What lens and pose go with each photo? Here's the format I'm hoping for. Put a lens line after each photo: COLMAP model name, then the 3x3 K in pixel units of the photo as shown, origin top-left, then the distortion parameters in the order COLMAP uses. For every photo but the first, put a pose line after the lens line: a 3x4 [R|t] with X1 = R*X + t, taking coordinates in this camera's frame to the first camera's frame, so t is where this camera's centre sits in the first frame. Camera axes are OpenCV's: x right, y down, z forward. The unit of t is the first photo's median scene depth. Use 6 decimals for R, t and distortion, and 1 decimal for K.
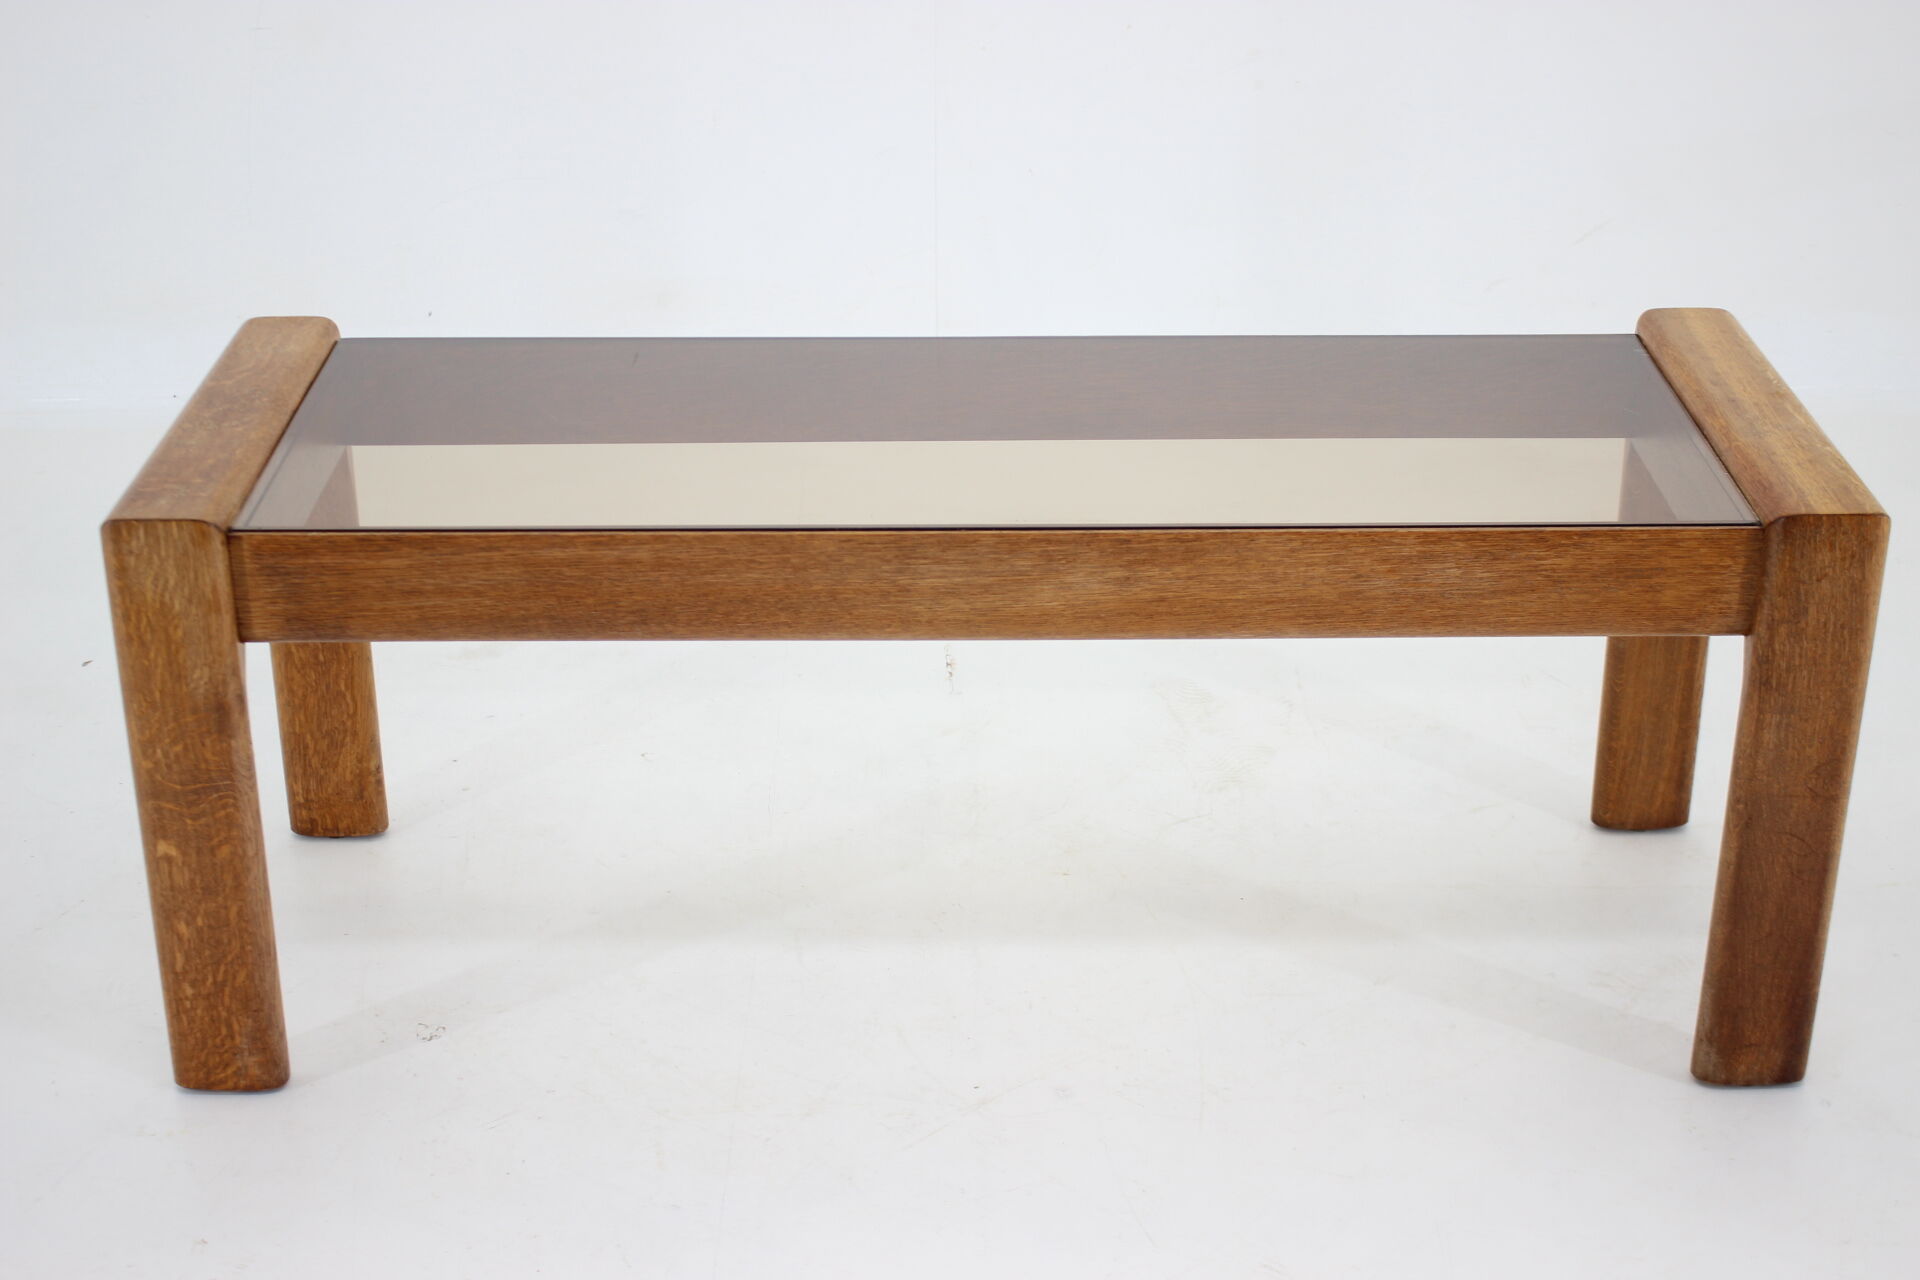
lens RADIAL K [[2958.2, 0, 960.0], [0, 2958.2, 640.0], [0, 0, 1]] dist [-0.139370, -0.025458]
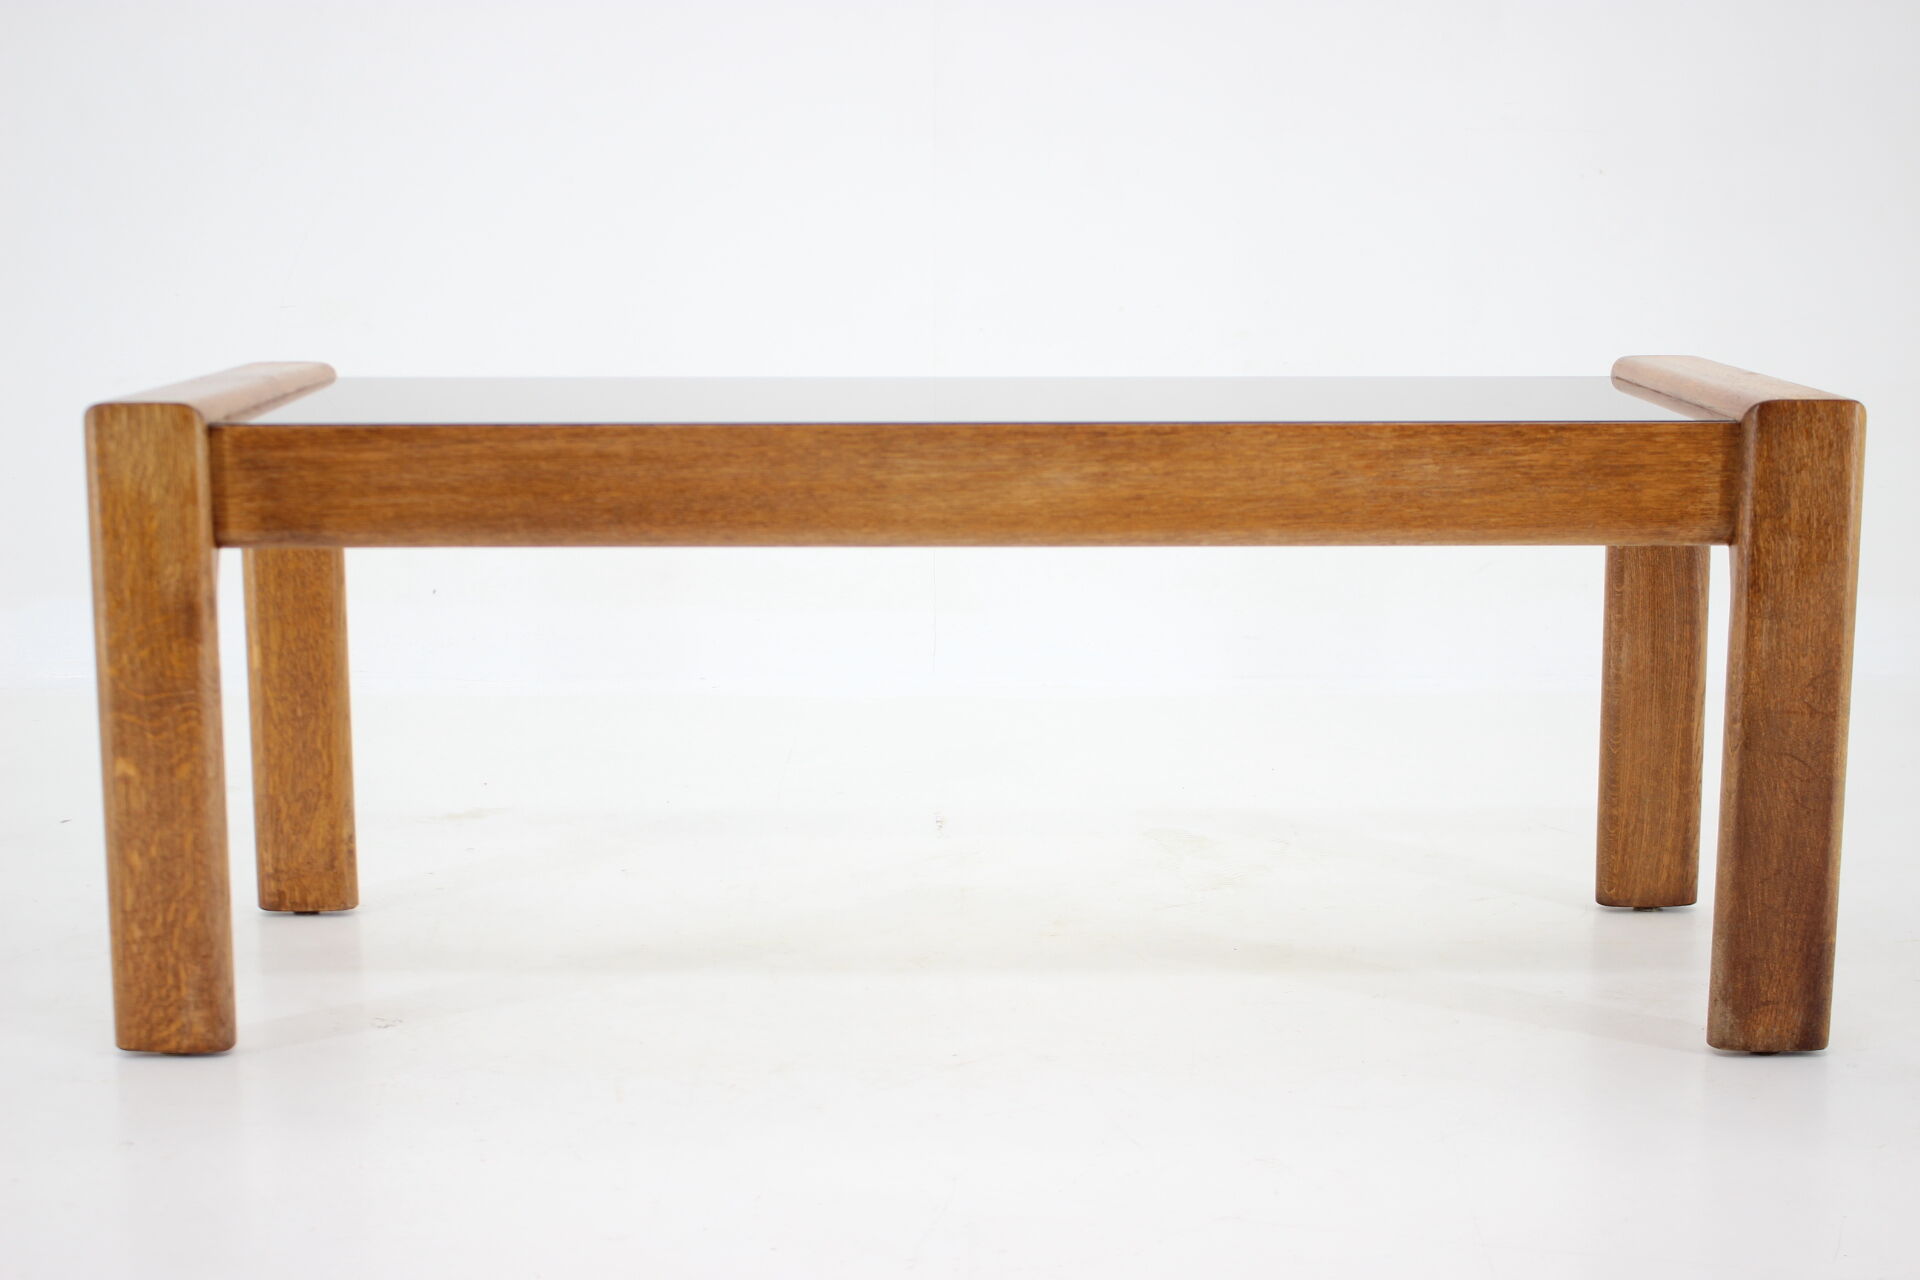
lens RADIAL K [[2958.2, 0, 960.0], [0, 2958.2, 640.0], [0, 0, 1]] dist [-0.139370, -0.025458]
pose [[0.999962, 0.001289, -0.008639, 0.016476], [-0.003534, 0.964179, -0.265229, 0.296906], [0.007988, 0.265249, 0.964147, 0.051221]]
